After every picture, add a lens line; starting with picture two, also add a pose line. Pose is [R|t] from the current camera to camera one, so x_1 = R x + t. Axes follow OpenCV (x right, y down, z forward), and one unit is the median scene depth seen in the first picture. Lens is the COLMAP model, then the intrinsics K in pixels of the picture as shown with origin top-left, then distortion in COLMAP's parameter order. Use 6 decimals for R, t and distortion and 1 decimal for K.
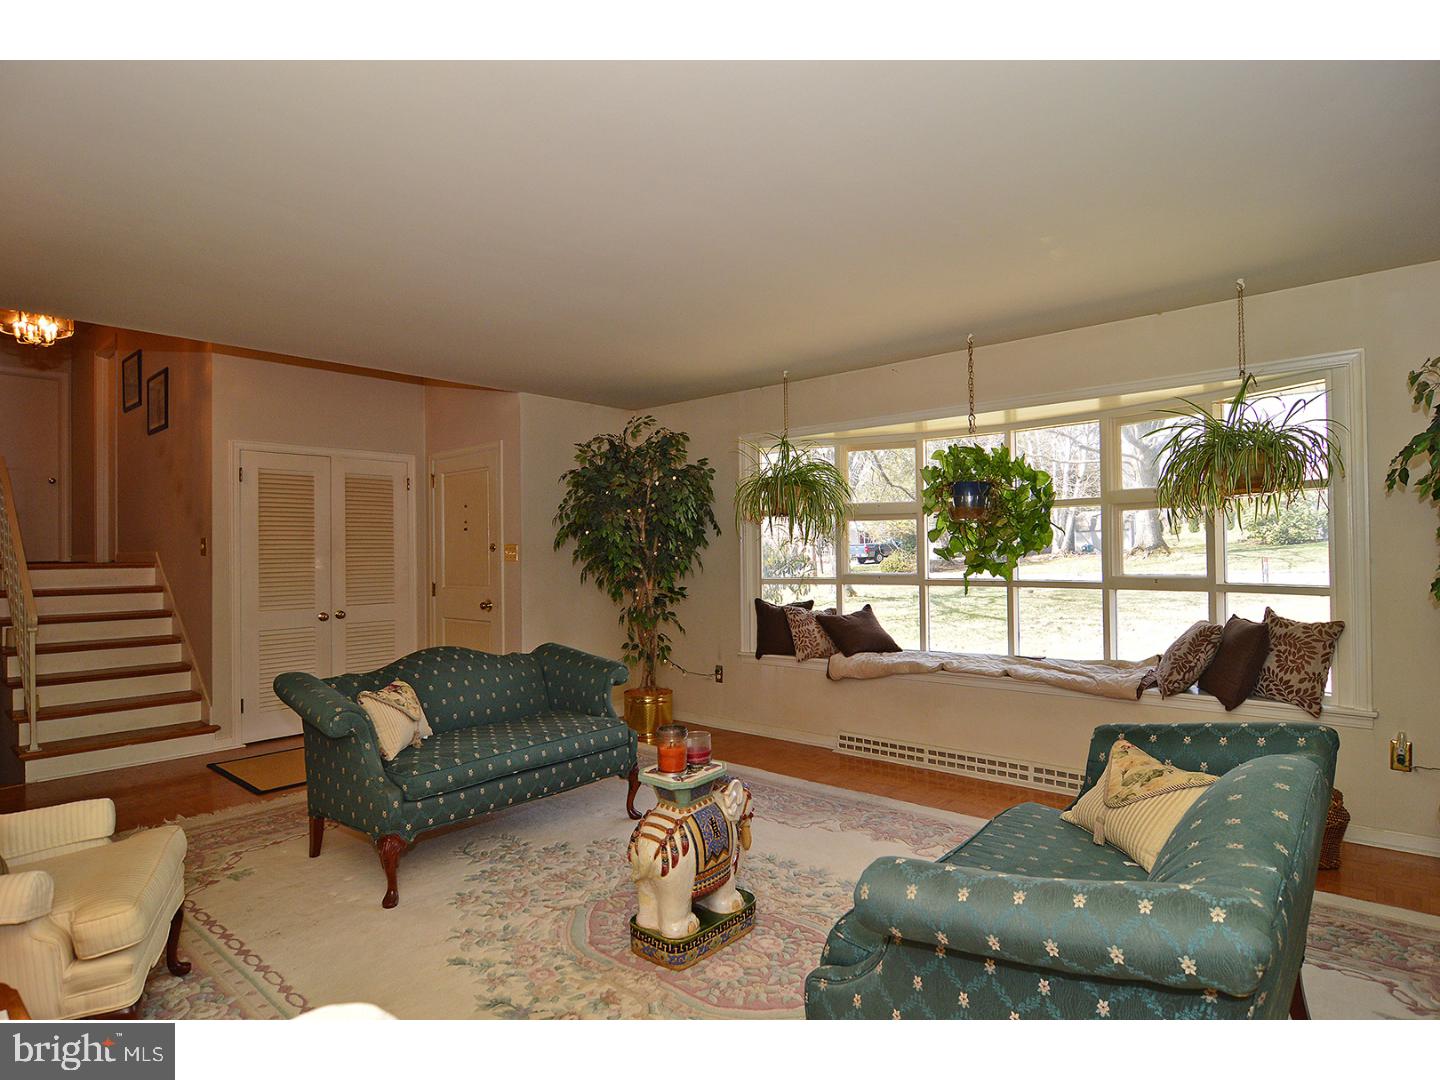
lens RADIAL K [[790.5, 0, 720.0], [0, 790.5, 540.0], [0, 0, 1]] dist [-0.001844, -0.000131]
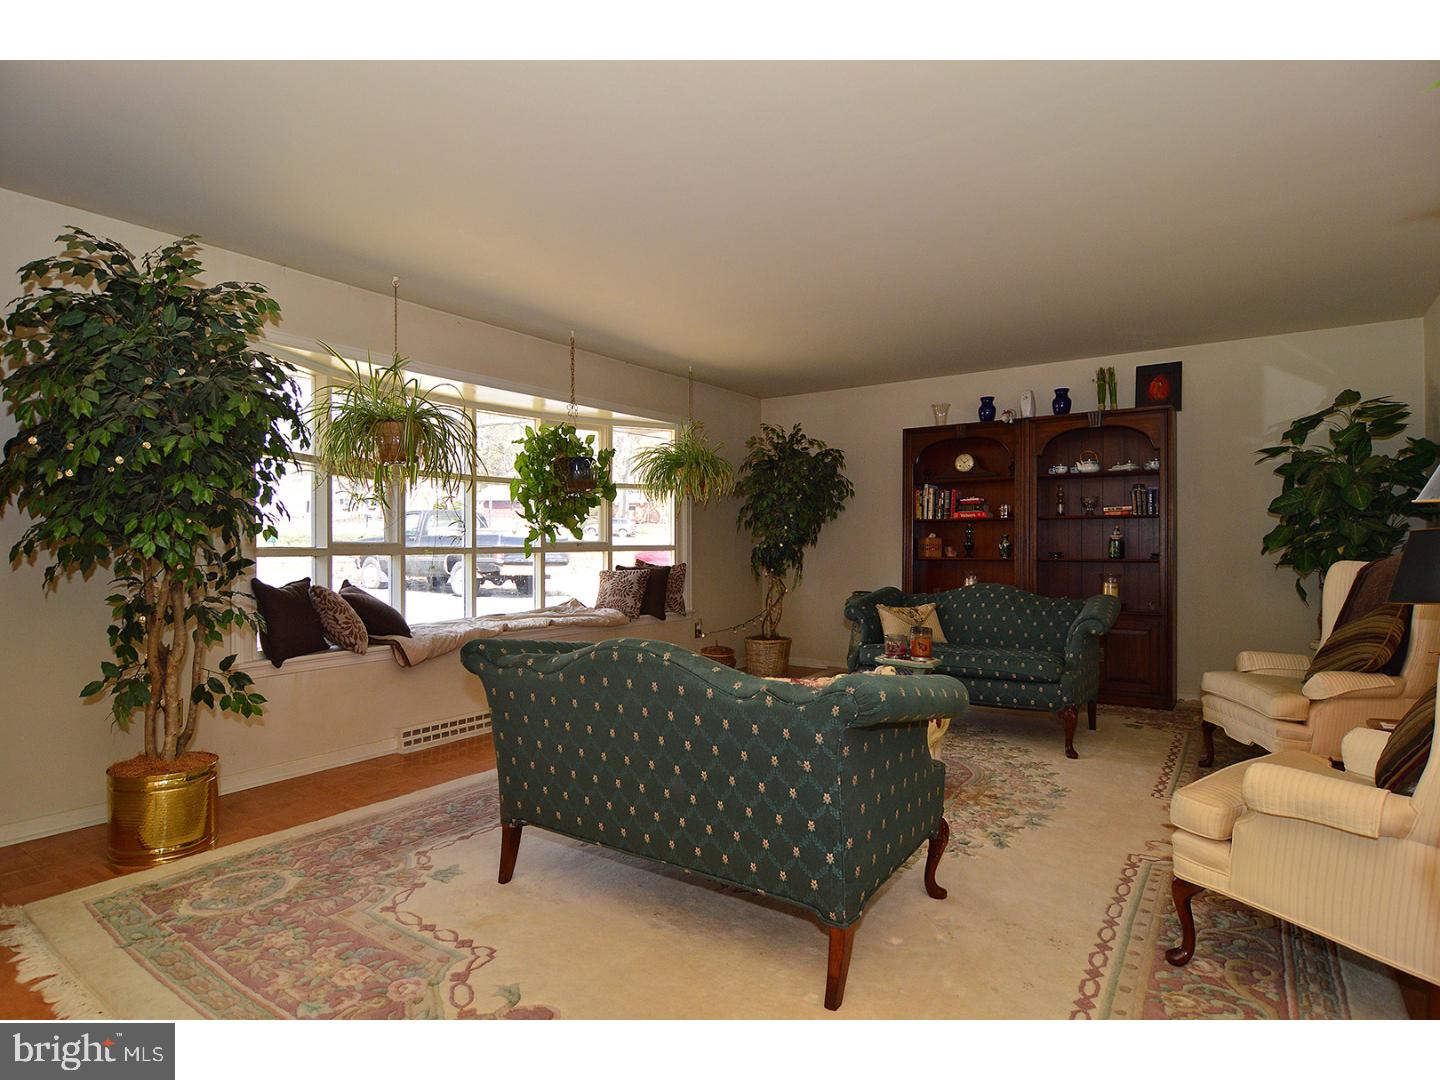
lens RADIAL K [[790.5, 0, 720.0], [0, 790.5, 540.0], [0, 0, 1]] dist [-0.001844, -0.000131]
pose [[-0.139550, 0.017671, 0.990057, -0.744196], [-0.015329, 0.999682, -0.020004, 0.058650], [-0.990096, -0.017969, -0.139235, 0.819275]]
